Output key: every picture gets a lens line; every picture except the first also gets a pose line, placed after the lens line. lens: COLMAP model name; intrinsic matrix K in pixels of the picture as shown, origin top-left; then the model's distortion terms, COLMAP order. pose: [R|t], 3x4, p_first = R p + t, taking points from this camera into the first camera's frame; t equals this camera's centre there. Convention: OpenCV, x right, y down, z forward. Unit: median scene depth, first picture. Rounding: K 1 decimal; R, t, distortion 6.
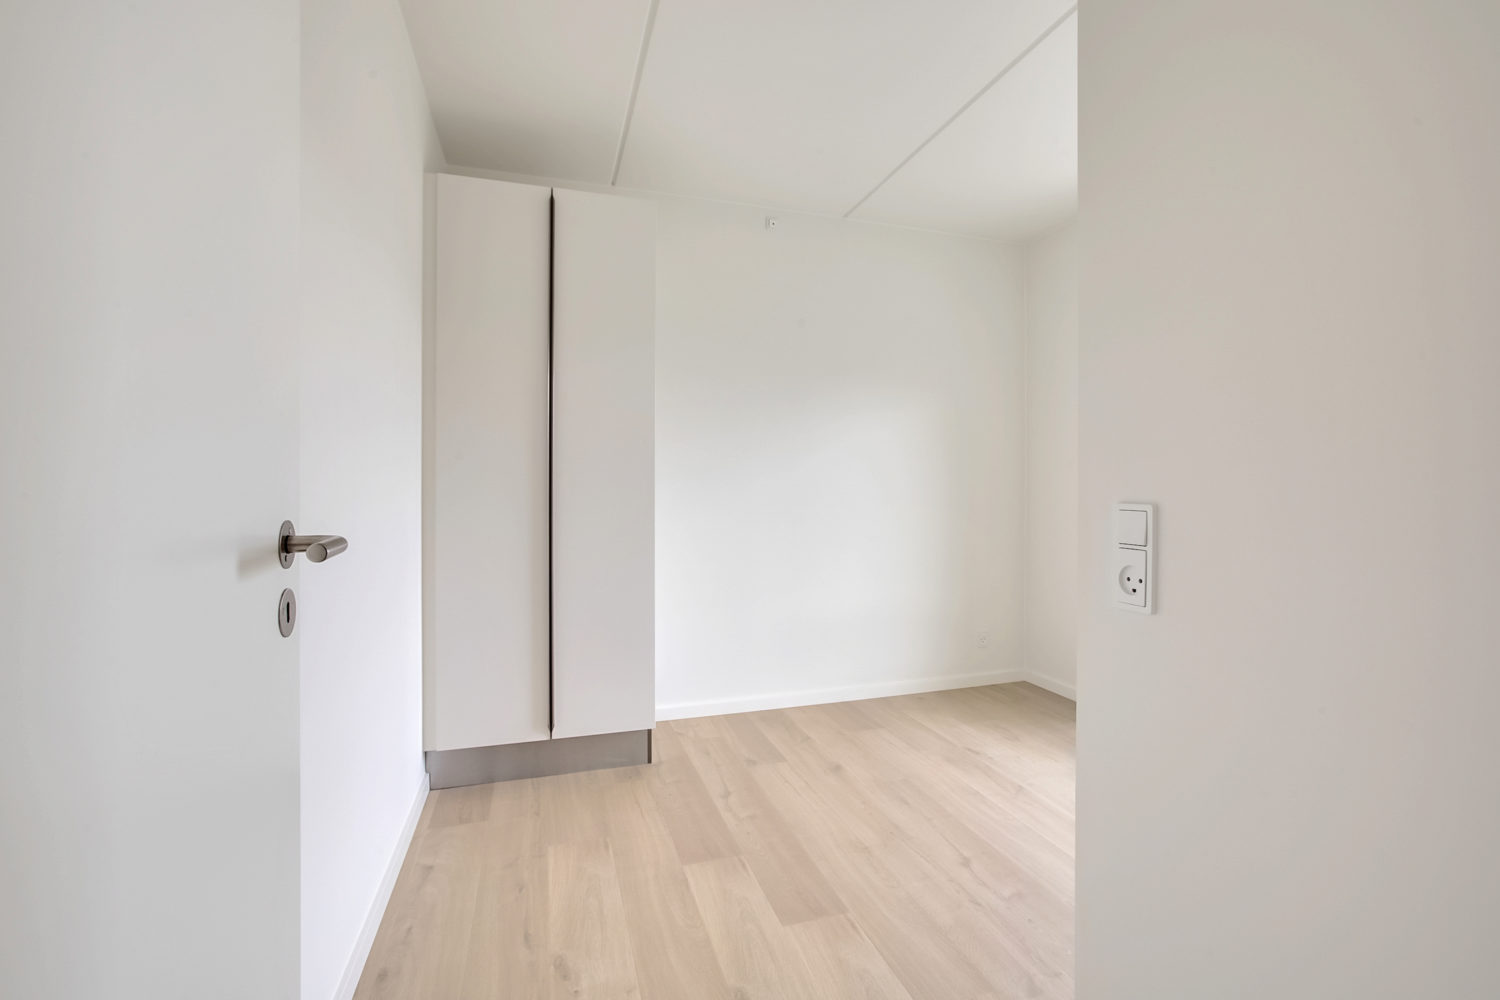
lens RADIAL K [[691.5, 0, 754.5], [0, 691.5, 493.8], [0, 0, 1]] dist [-0.031028, 0.004681]
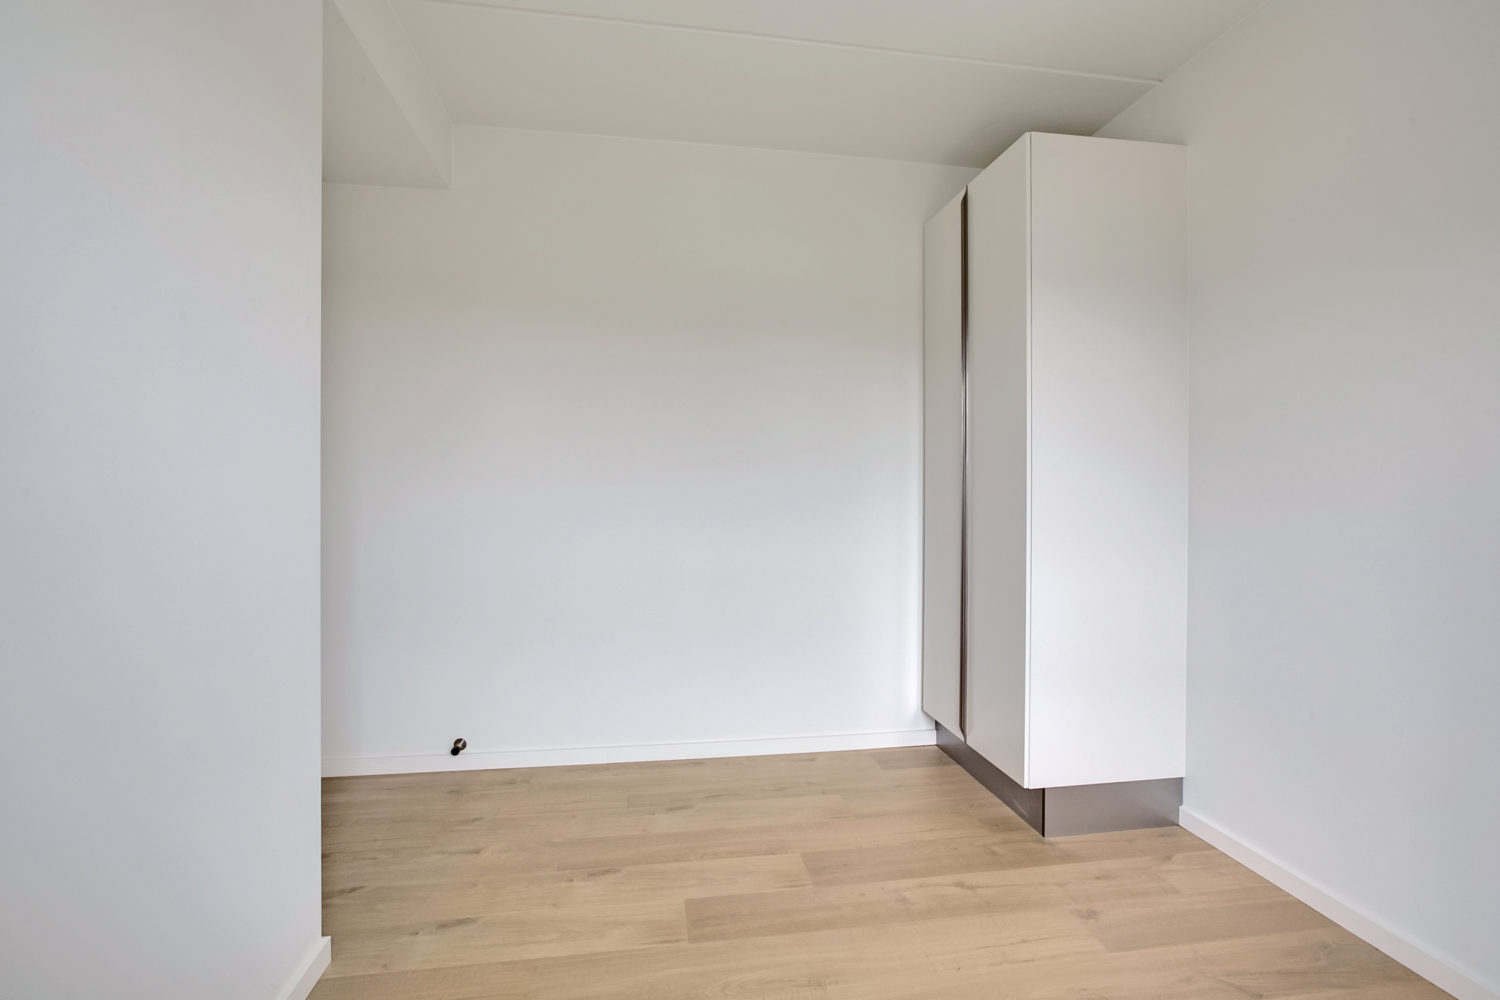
lens RADIAL K [[678.2, 0, 752.4], [0, 678.2, 494.5], [0, 0, 1]] dist [-0.038989, 0.009750]
pose [[-0.138799, 0.008892, -0.990281, 0.872642], [-0.017622, 0.999779, 0.011447, -0.007333], [0.990164, 0.019039, -0.138611, 1.027195]]
